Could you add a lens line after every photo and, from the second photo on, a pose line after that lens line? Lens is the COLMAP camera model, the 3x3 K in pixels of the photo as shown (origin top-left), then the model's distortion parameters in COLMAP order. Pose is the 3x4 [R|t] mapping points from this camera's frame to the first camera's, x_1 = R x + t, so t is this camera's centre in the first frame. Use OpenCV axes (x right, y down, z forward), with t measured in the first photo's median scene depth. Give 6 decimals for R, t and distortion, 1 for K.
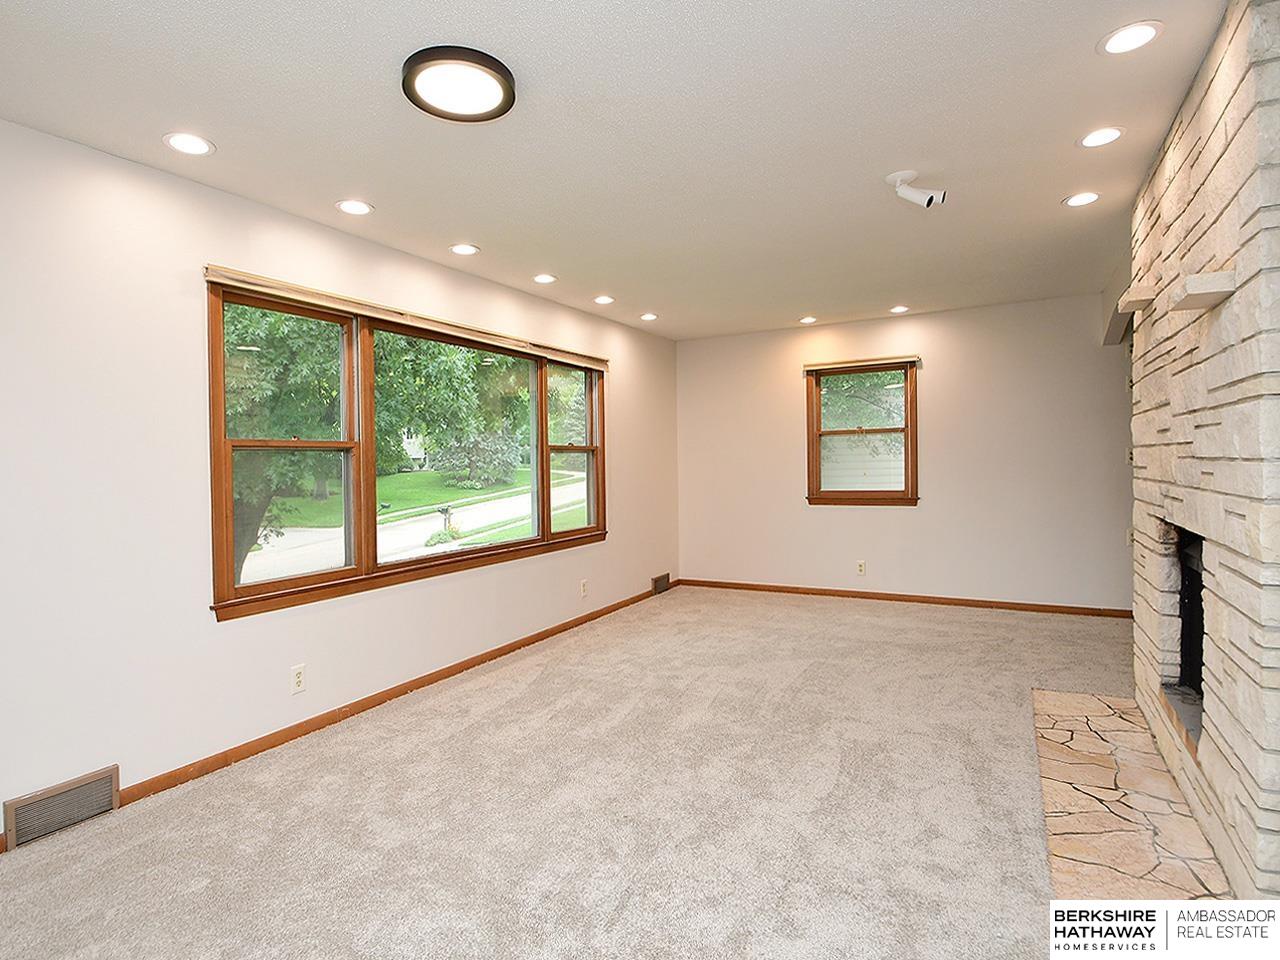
lens RADIAL K [[661.1, 0, 631.7], [0, 661.1, 476.1], [0, 0, 1]] dist [-0.006973, -0.002765]
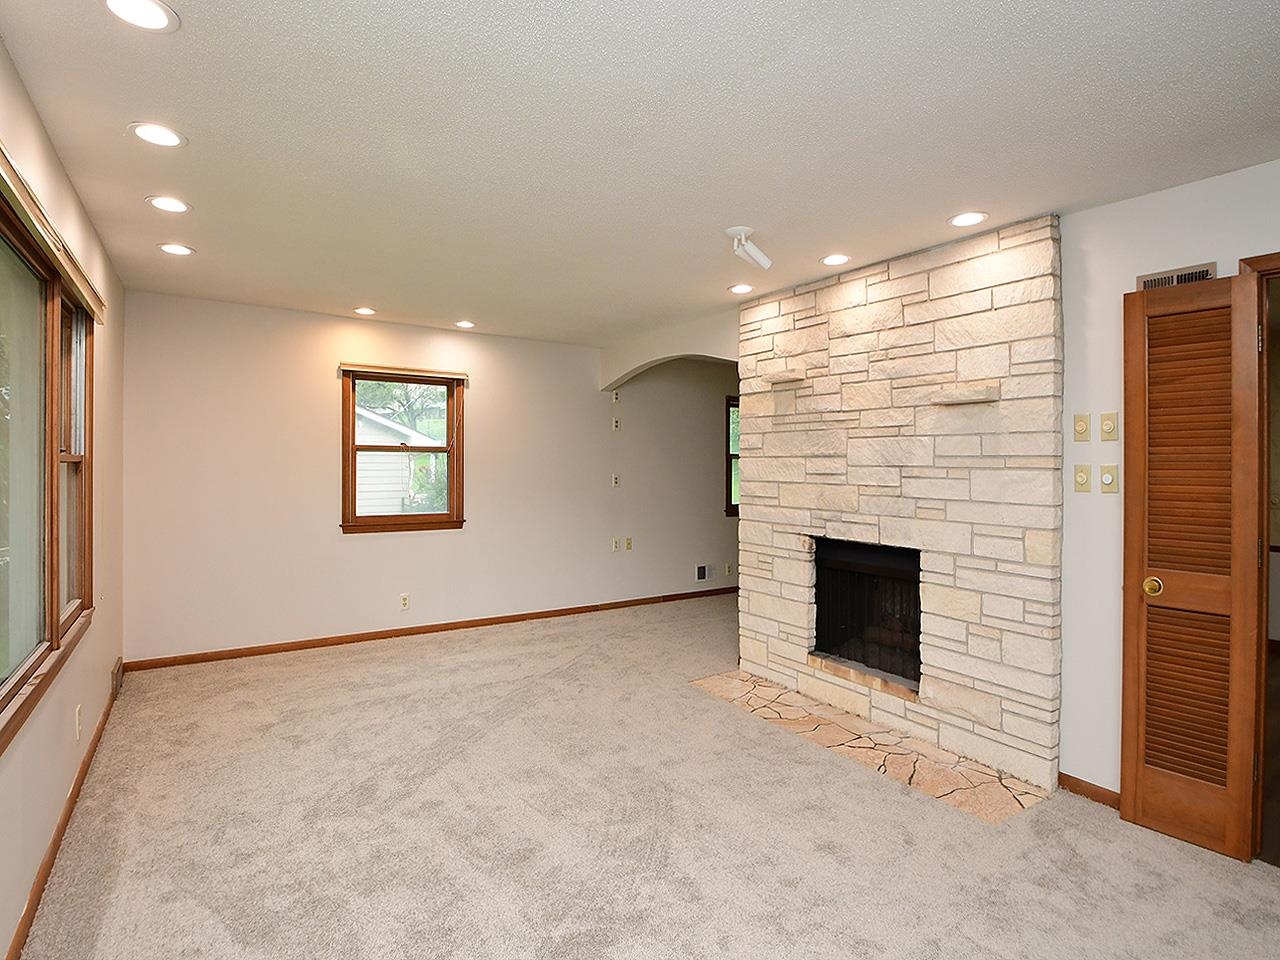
lens RADIAL K [[661.1, 0, 602.1], [0, 661.1, 466.8], [0, 0, 1]] dist [-0.006973, -0.002765]
pose [[0.472887, 0.020215, 0.880891, -0.432433], [-0.003307, 0.999770, -0.021168, -0.033849], [-0.881117, 0.007097, 0.472845, 0.473082]]
